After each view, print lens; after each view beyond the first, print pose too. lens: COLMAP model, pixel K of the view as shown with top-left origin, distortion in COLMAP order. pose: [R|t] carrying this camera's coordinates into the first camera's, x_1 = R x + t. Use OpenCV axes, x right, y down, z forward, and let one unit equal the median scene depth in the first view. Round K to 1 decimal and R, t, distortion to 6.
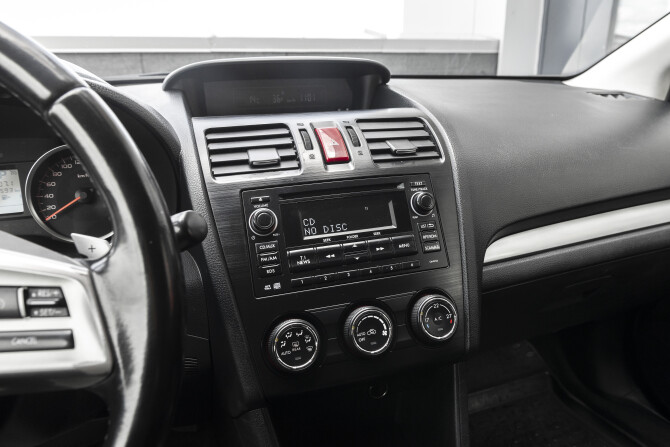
lens RADIAL K [[471.4, 0, 340.2], [0, 471.4, 208.2], [0, 0, 1]] dist [-0.009960, -0.003150]
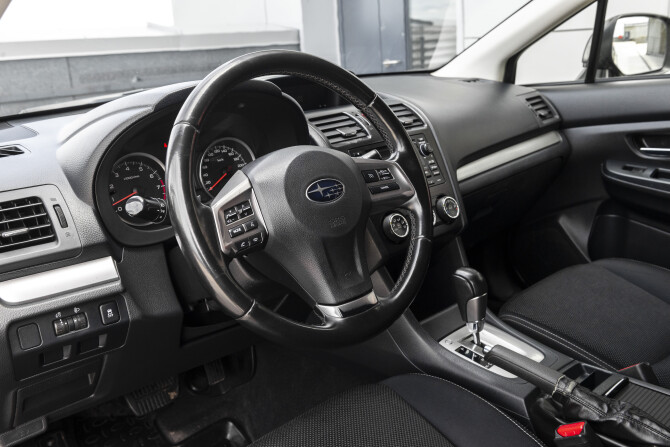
lens RADIAL K [[636.7, 0, 335.0], [0, 636.7, 223.5], [0, 0, 1]] dist [-0.014965, -0.015392]
pose [[0.904411, -0.158013, 0.396323, -1.152503], [0.172650, 0.984982, -0.001279, 0.211686], [-0.390169, 0.069582, 0.918110, -1.063165]]
